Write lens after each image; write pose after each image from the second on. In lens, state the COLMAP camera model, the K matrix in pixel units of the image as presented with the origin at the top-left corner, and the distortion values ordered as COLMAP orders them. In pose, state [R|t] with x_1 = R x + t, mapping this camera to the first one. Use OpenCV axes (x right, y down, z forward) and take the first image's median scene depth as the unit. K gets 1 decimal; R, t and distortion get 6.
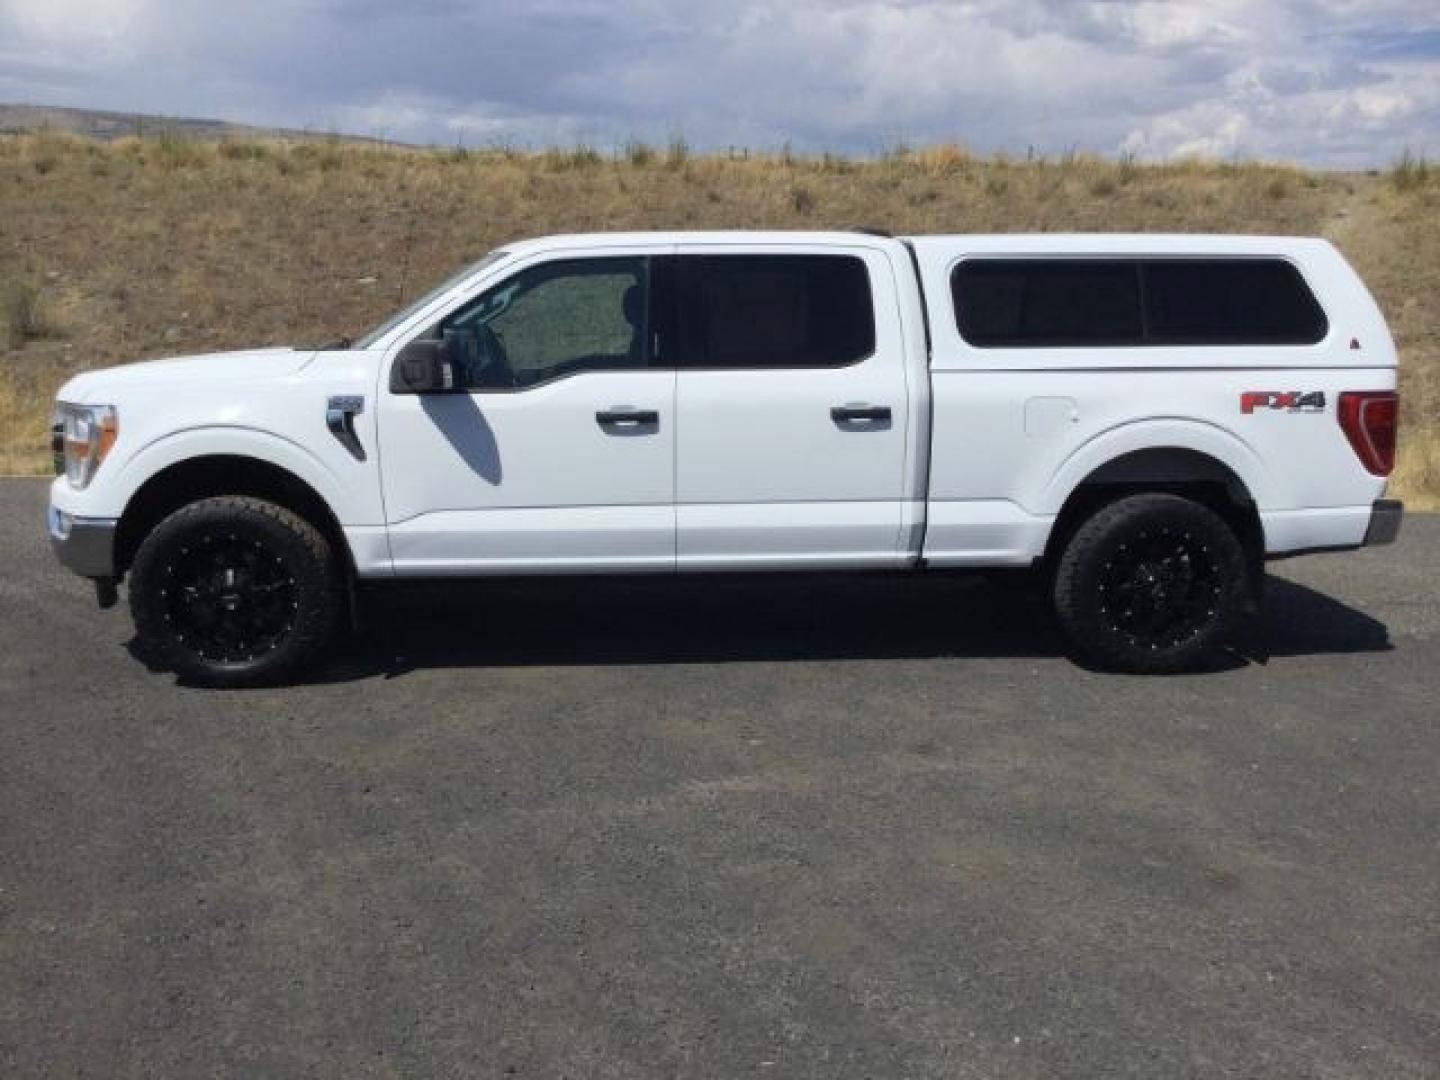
lens RADIAL K [[1244.7, 0, 720.0], [0, 1244.7, 540.0], [0, 0, 1]] dist [0.067441, -0.112503]
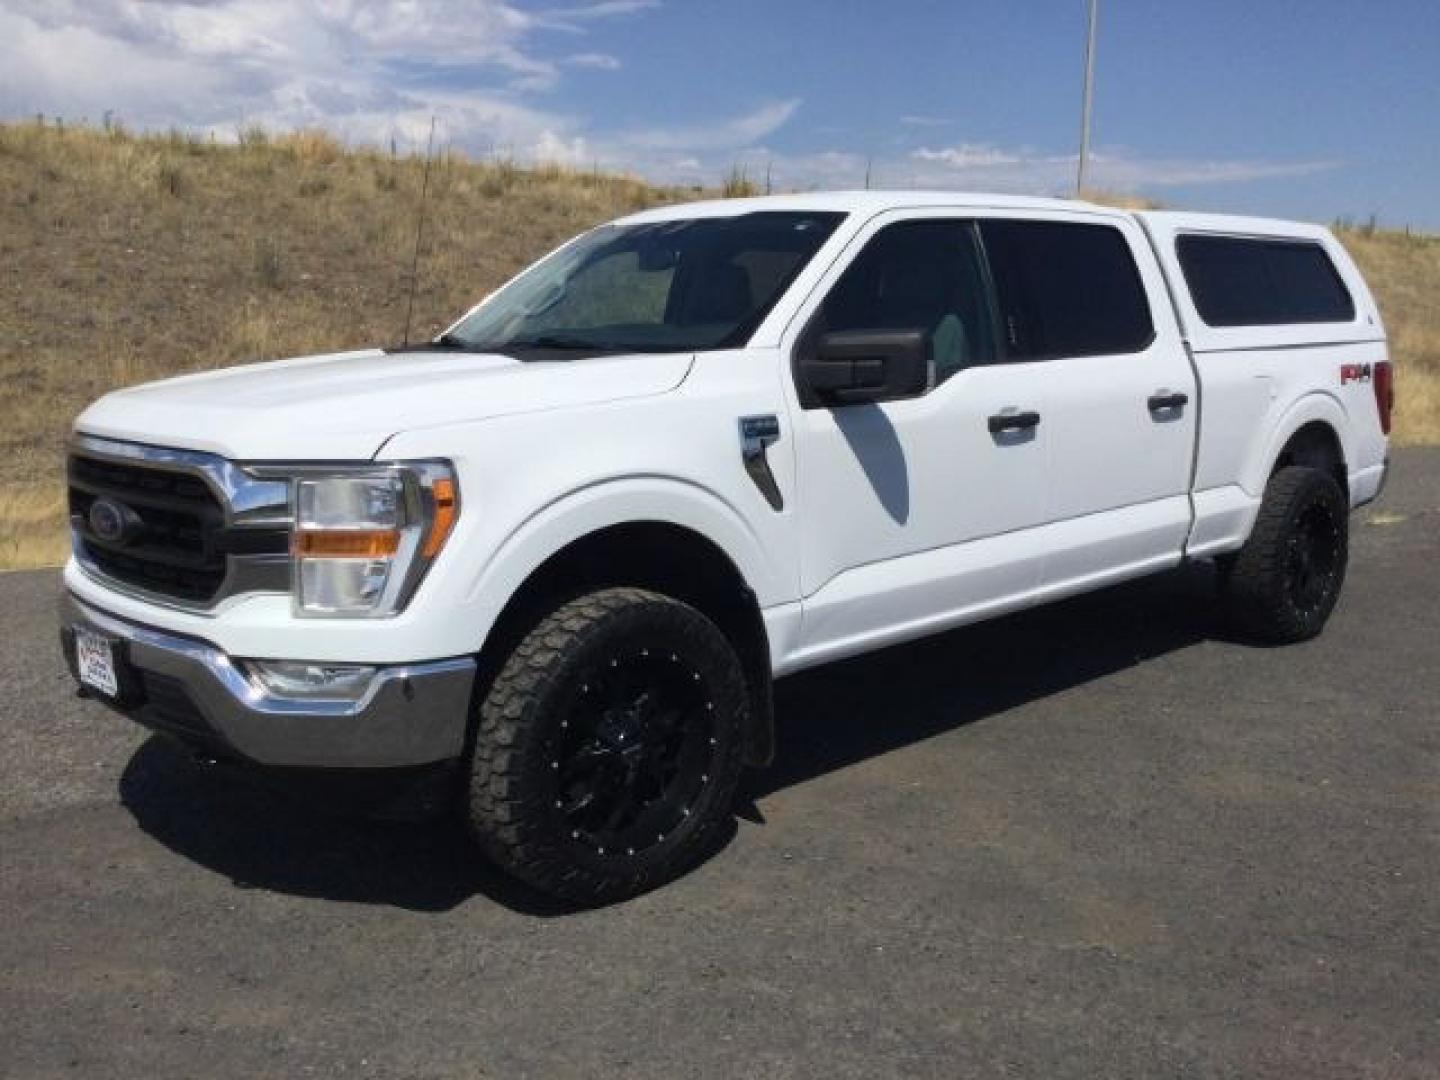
lens RADIAL K [[1244.7, 0, 720.0], [0, 1244.7, 540.0], [0, 0, 1]] dist [0.067441, -0.112503]
pose [[0.803958, -0.115493, 0.583363, -0.695894], [0.119252, 0.992344, 0.032116, -0.071347], [-0.582606, 0.043748, 0.811577, 0.466658]]
